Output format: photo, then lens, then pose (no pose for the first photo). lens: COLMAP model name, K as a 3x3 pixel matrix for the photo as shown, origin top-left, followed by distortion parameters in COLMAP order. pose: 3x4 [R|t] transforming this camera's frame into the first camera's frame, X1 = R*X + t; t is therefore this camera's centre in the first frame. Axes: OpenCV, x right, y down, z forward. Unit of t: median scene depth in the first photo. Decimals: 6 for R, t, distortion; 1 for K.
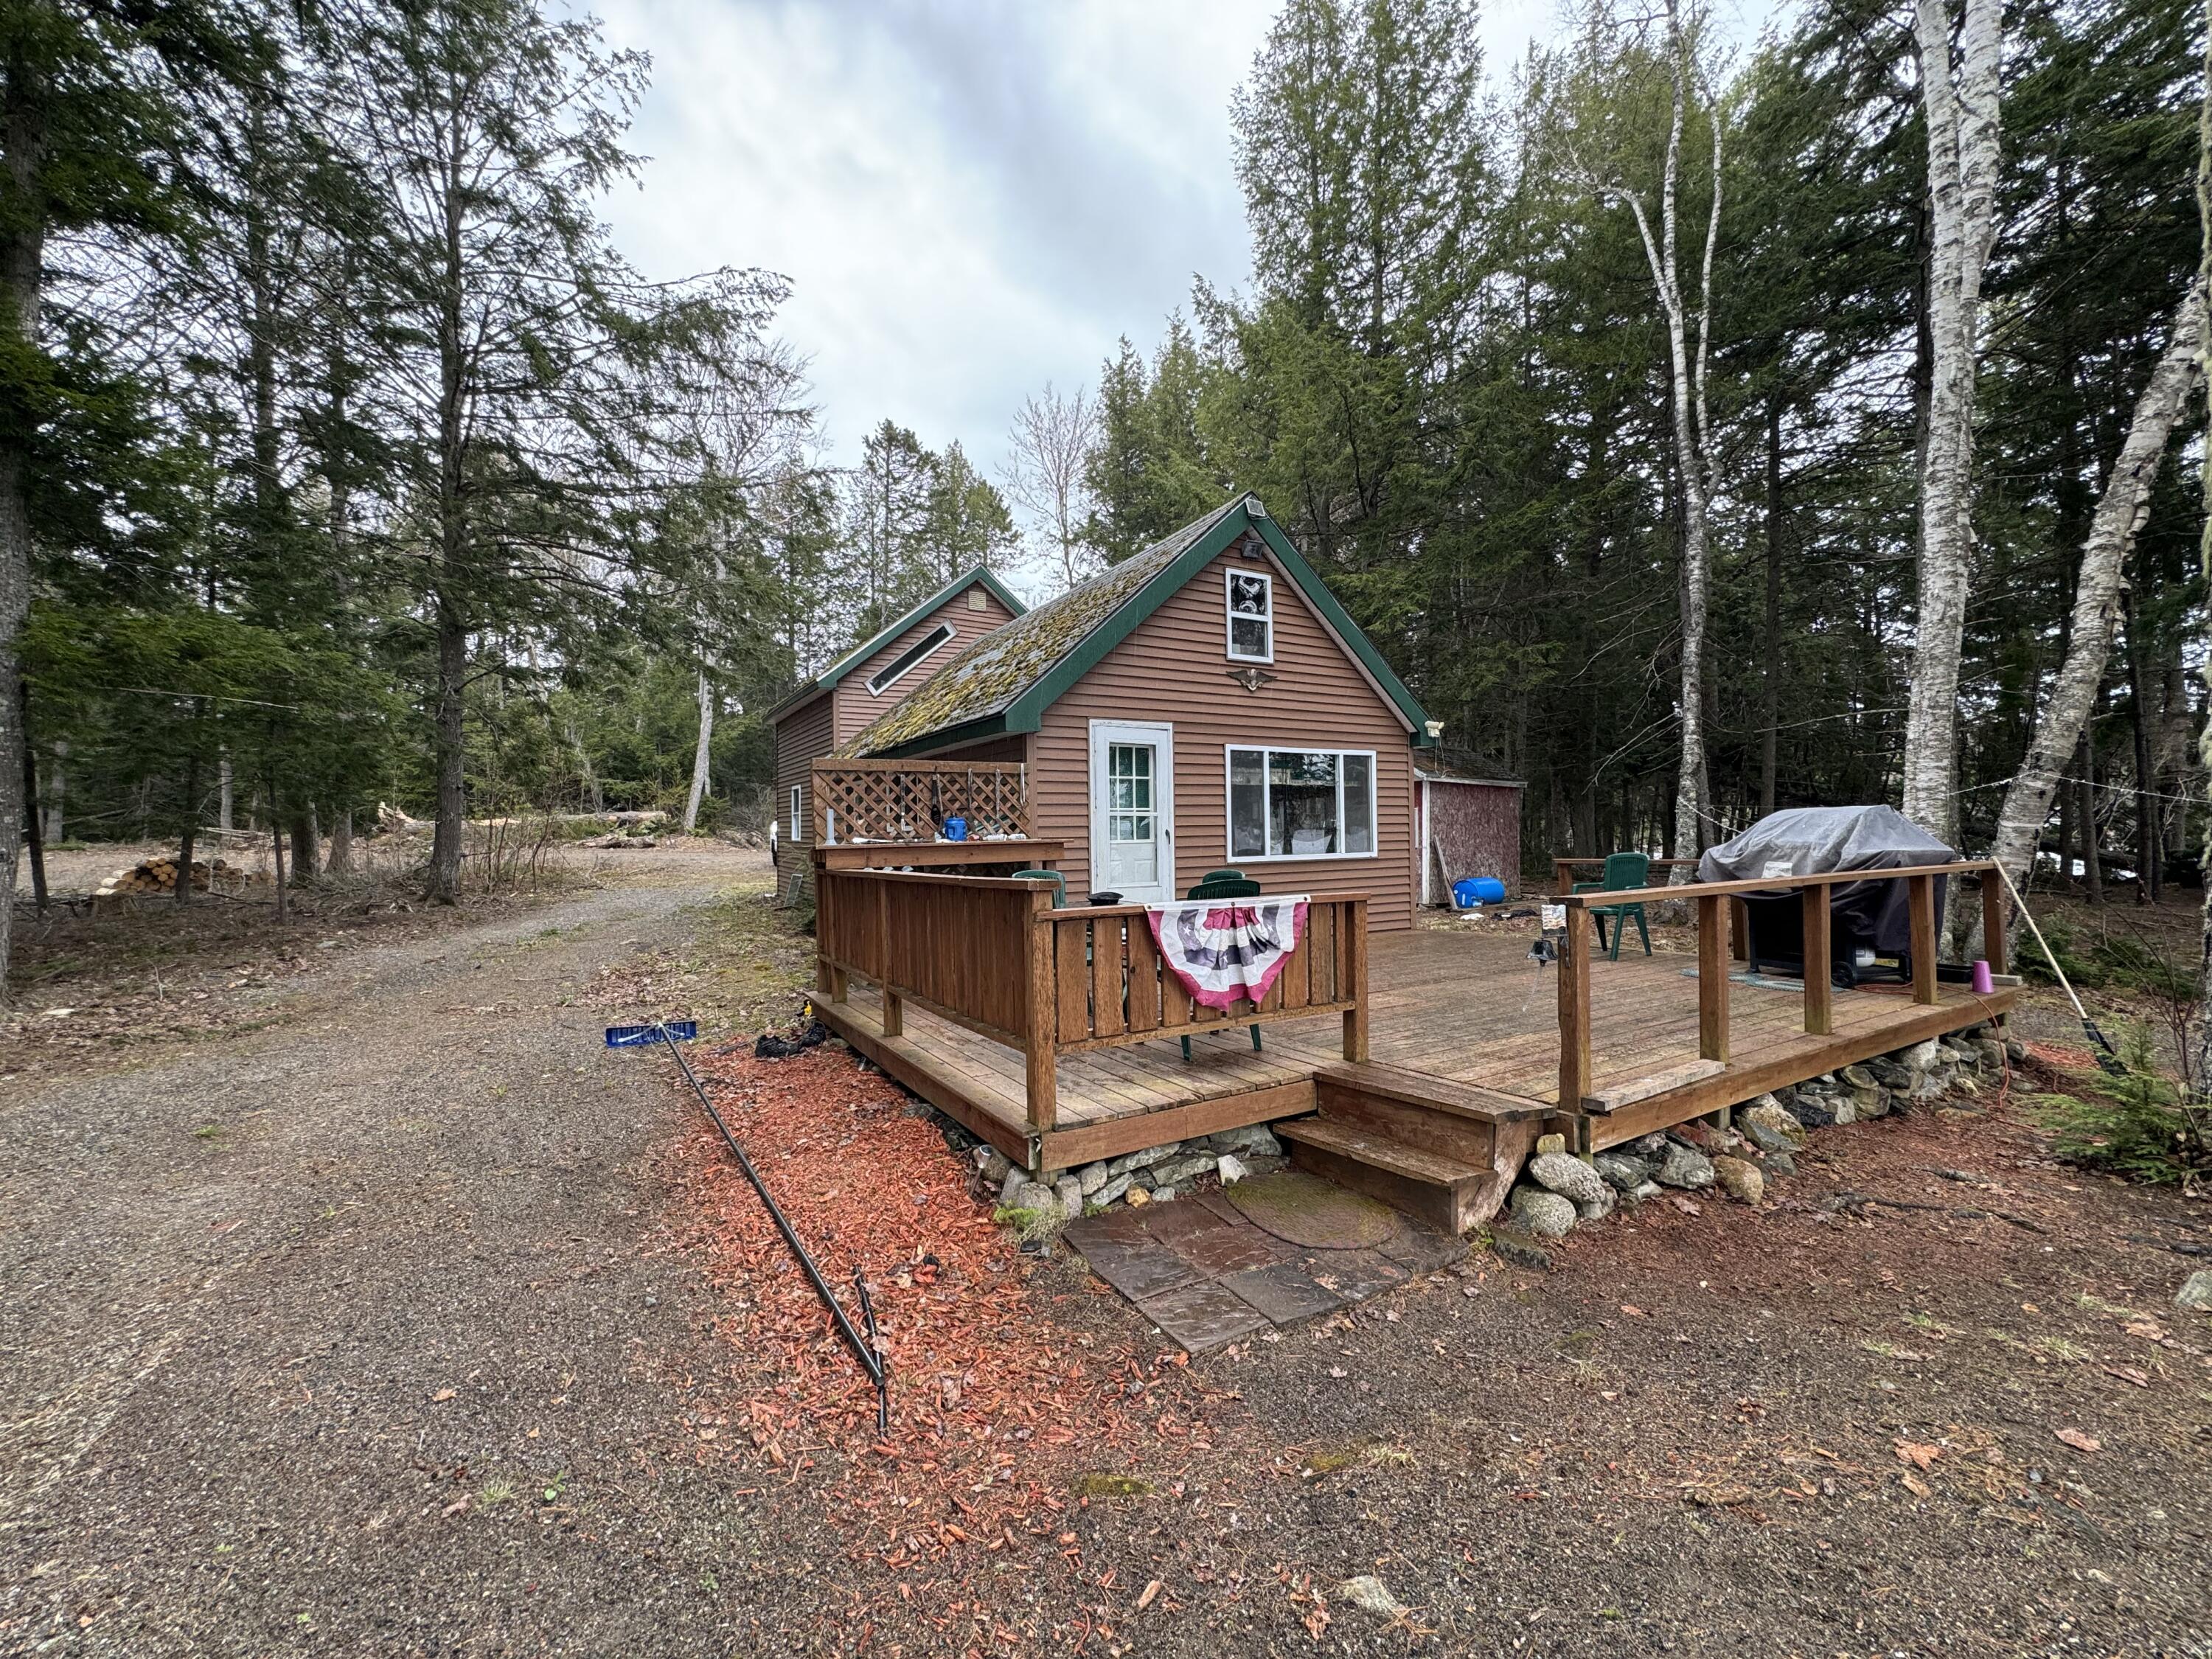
lens RADIAL K [[878.0, 0, 1106.0], [0, 878.0, 827.2], [0, 0, 1]] dist [-0.000833, -0.000581]
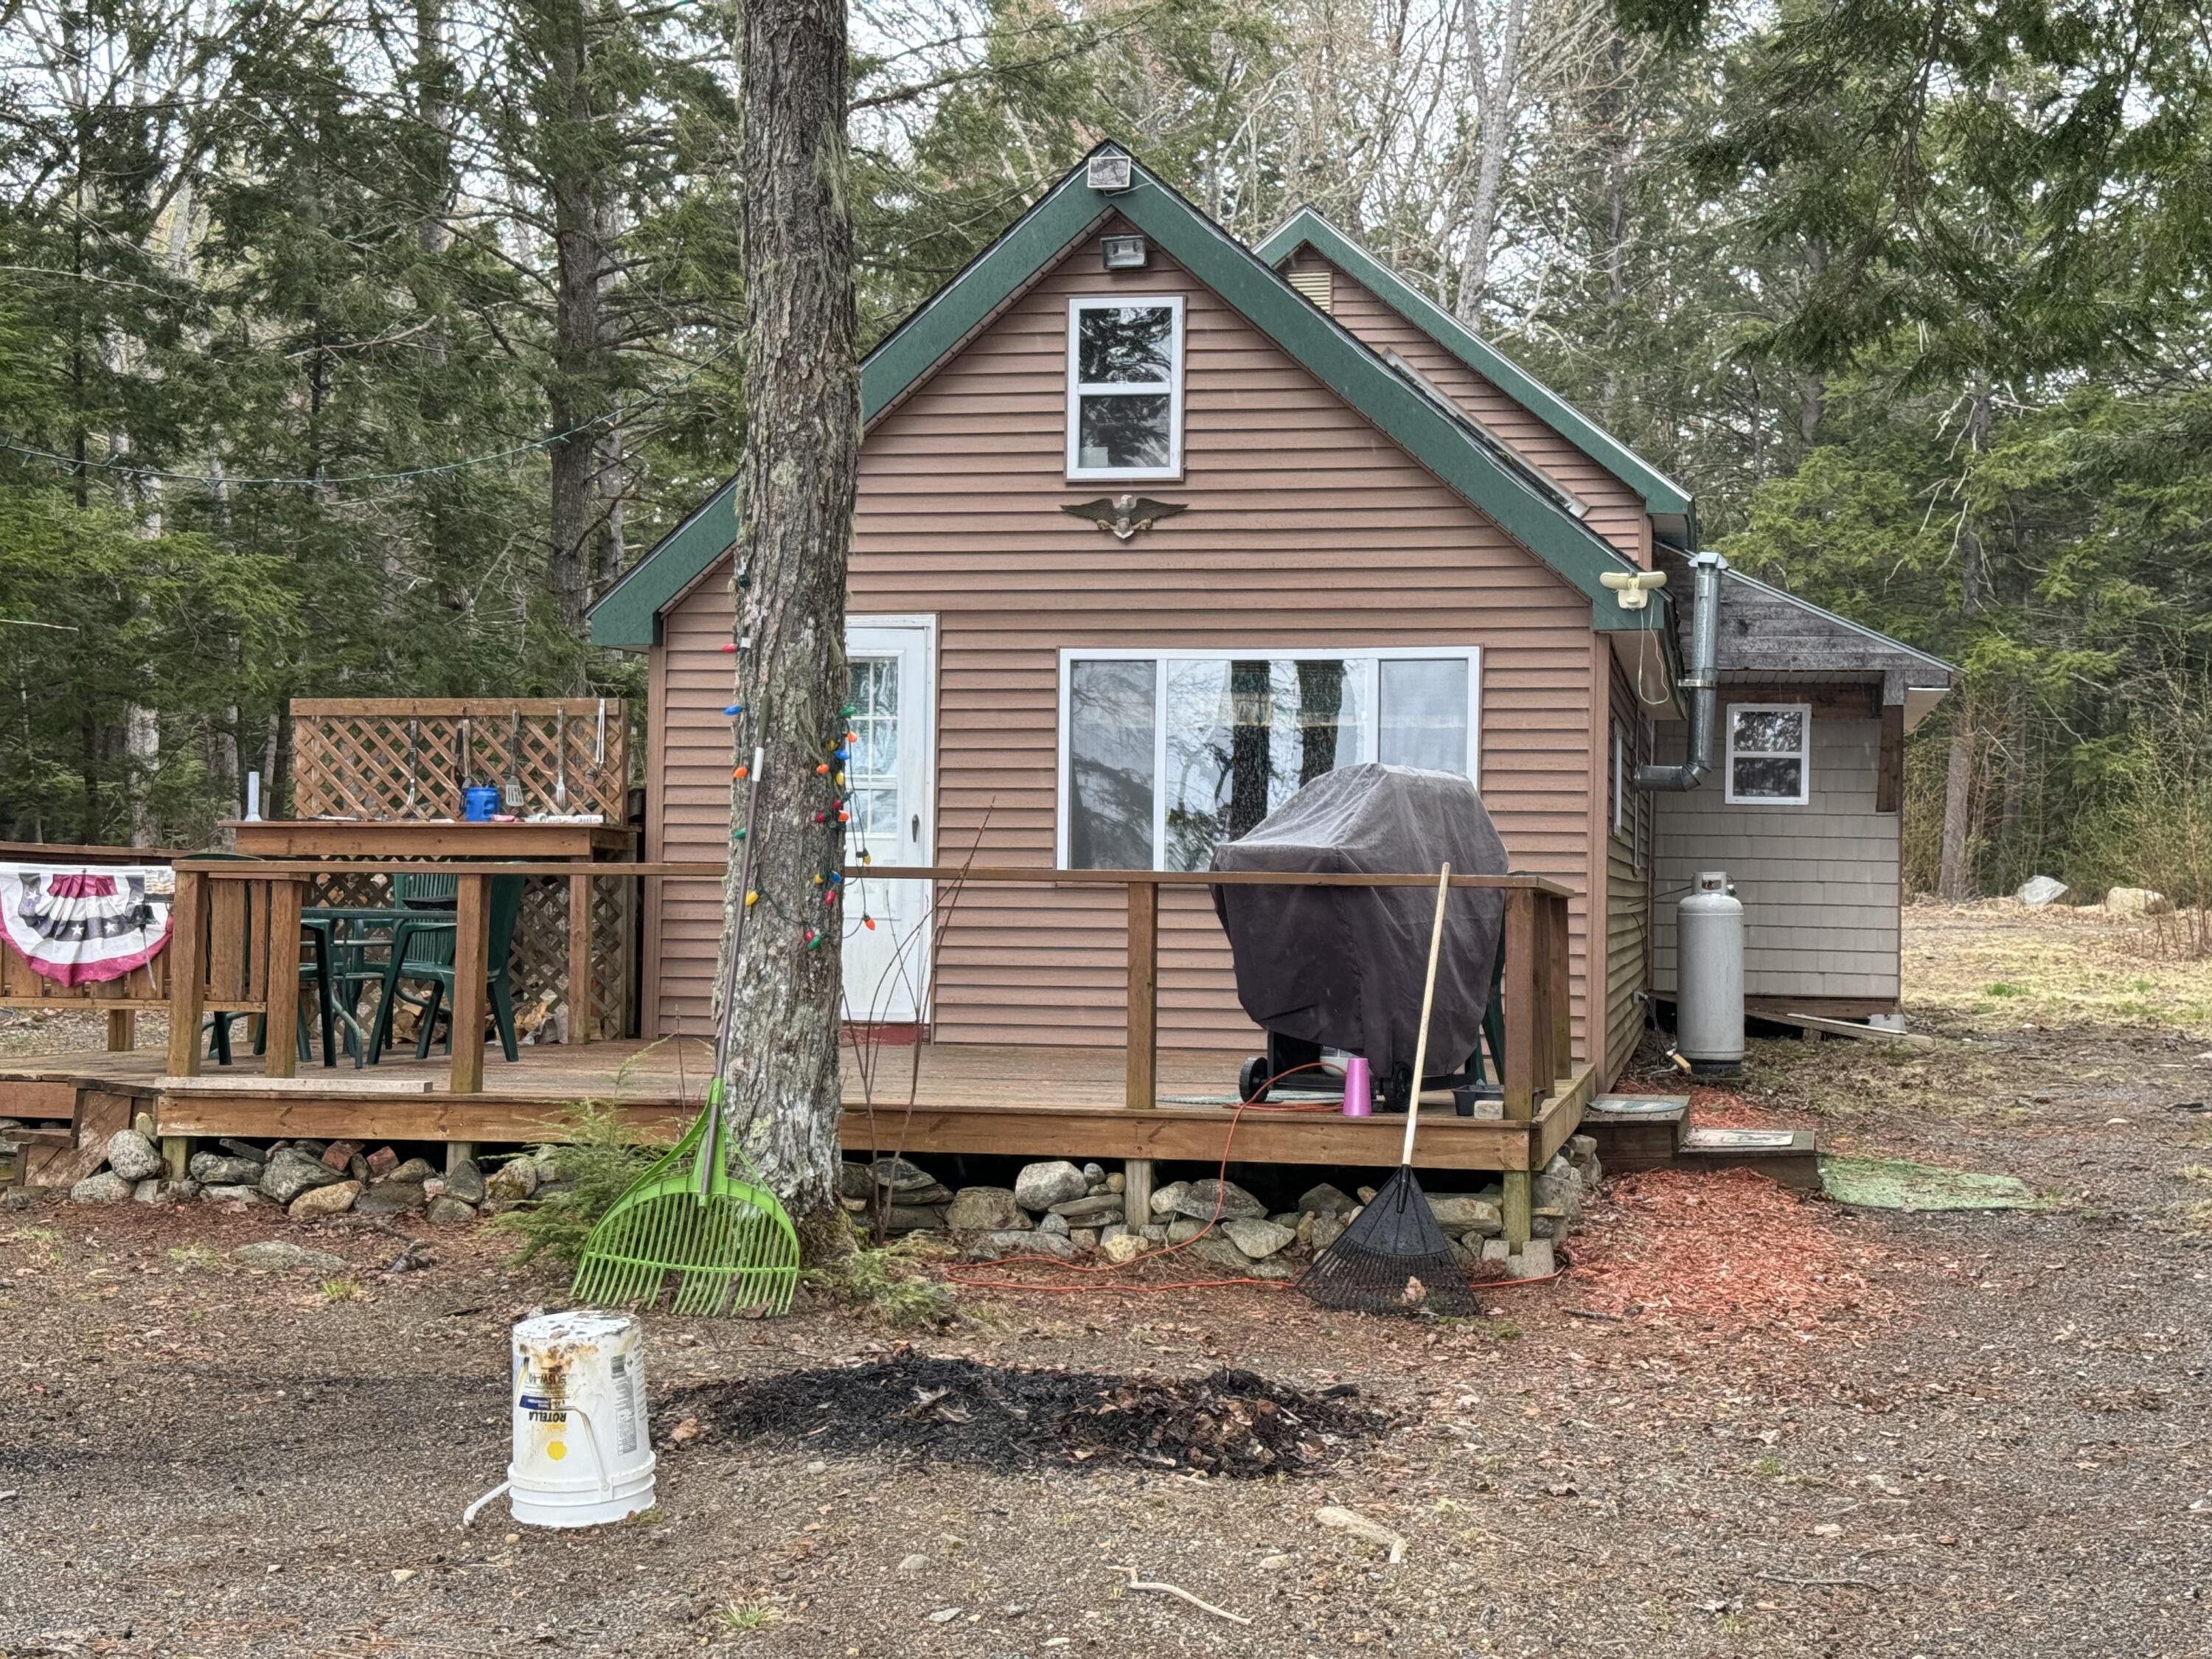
lens RADIAL K [[3095.5, 0, 1106.0], [0, 3095.5, 831.8], [0, 0, 1]] dist [0.039664, 0.000000]
pose [[0.730101, 0.014300, -0.683190, 1.371170], [-0.021130, 0.999775, -0.001653, 0.012832], [0.683013, 0.015643, 0.730239, -0.280380]]
